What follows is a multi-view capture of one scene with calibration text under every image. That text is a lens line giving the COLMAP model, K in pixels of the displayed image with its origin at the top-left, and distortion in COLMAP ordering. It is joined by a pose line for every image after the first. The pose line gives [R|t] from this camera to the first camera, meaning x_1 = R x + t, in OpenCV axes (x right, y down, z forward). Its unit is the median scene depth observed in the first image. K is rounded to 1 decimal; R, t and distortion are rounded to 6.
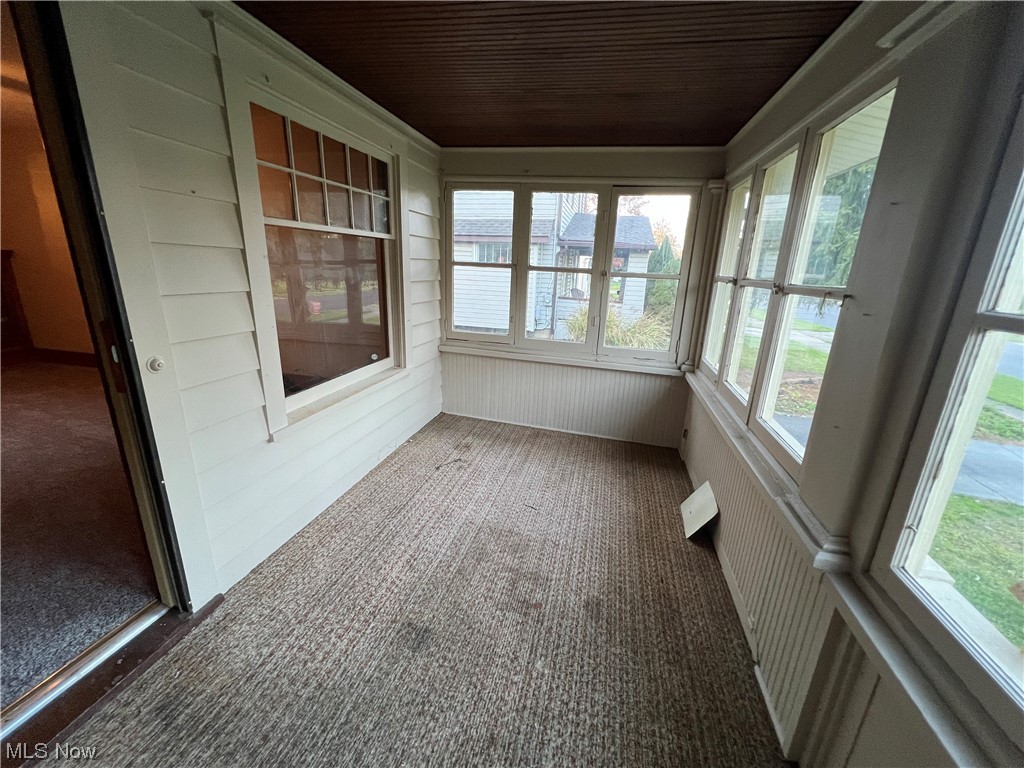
lens RADIAL K [[408.8, 0, 511.6], [0, 408.8, 386.3], [0, 0, 1]] dist [-0.002402, -0.000138]
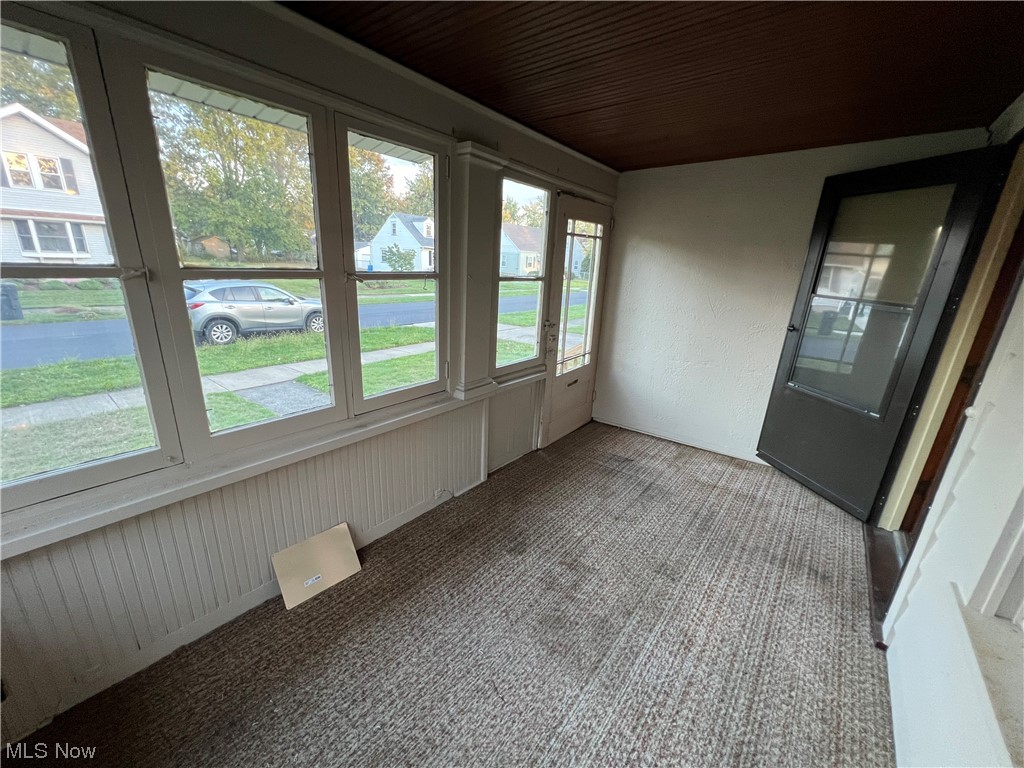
lens RADIAL K [[408.8, 0, 511.6], [0, 408.8, 386.3], [0, 0, 1]] dist [-0.002402, -0.000138]
pose [[-0.905271, -0.198592, 0.375559, -0.134164], [0.038870, 0.841588, 0.538719, -0.491651], [-0.423052, 0.502285, -0.754146, 1.564618]]
